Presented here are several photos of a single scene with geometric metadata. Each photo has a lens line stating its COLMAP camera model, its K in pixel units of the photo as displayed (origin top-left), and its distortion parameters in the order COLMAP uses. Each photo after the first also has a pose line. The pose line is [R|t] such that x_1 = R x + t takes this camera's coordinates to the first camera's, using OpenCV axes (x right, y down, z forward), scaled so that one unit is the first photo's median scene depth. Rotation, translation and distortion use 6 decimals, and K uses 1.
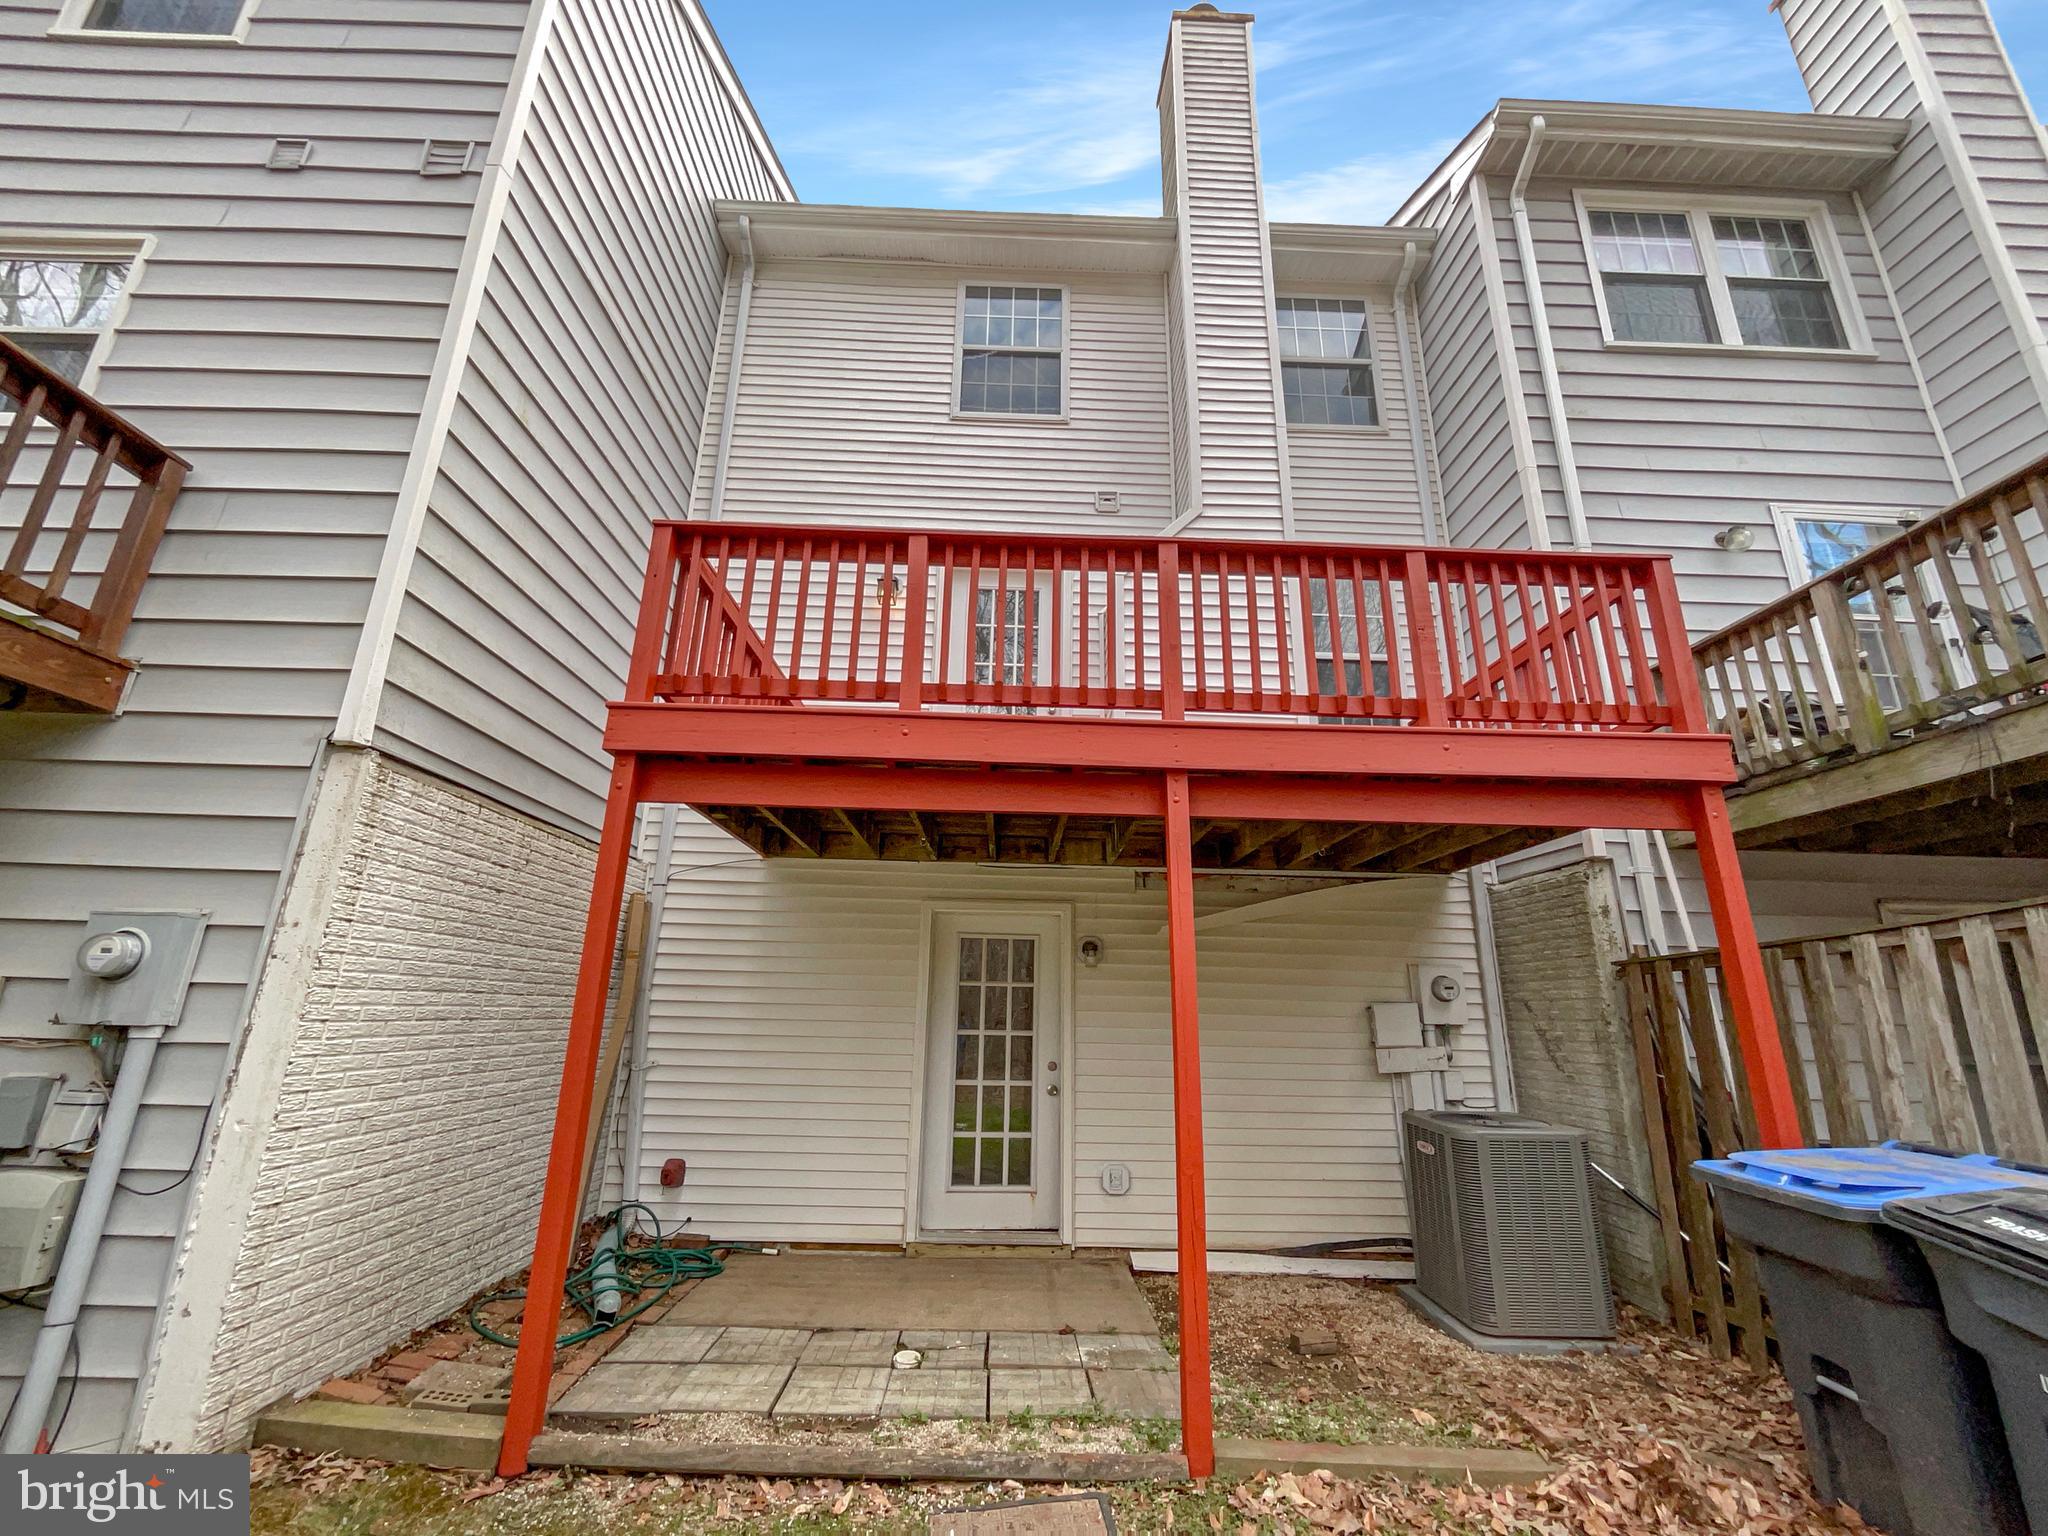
lens RADIAL K [[835.4, 0, 1011.9], [0, 835.4, 769.7], [0, 0, 1]] dist [0.000017, -0.001485]
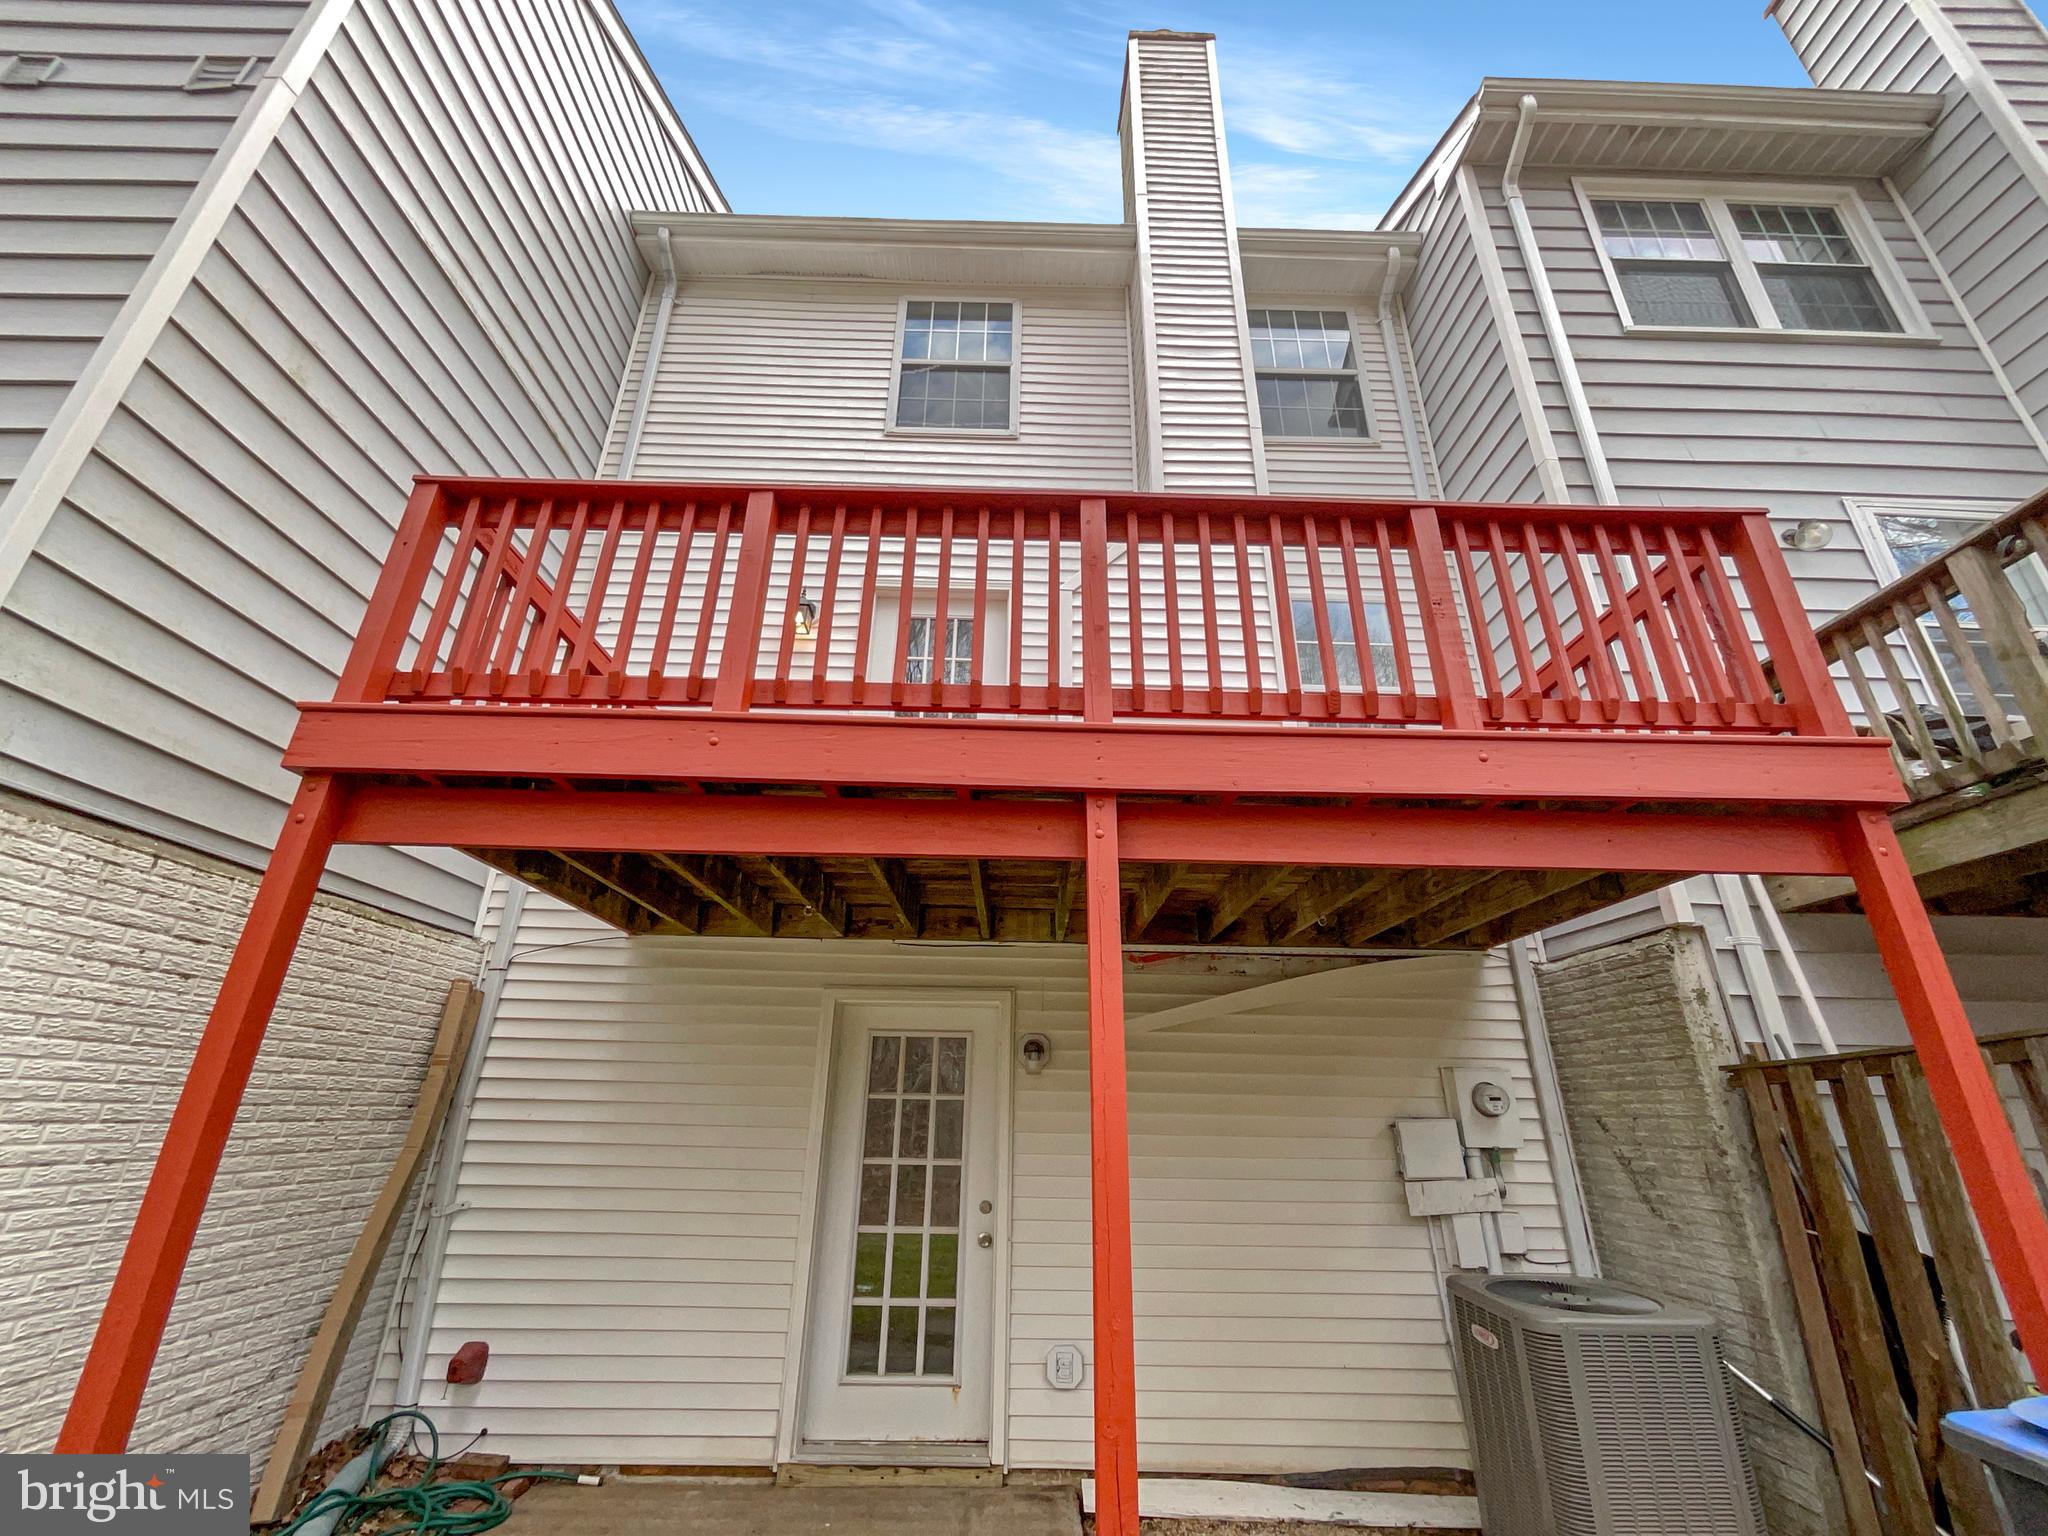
lens RADIAL K [[835.4, 0, 1011.9], [0, 835.4, 769.7], [0, 0, 1]] dist [0.000017, -0.001485]
pose [[0.999931, -0.008050, -0.008563, 0.084404], [0.007124, 0.994641, -0.103139, 0.034418], [0.009348, 0.103070, 0.994630, 0.195693]]
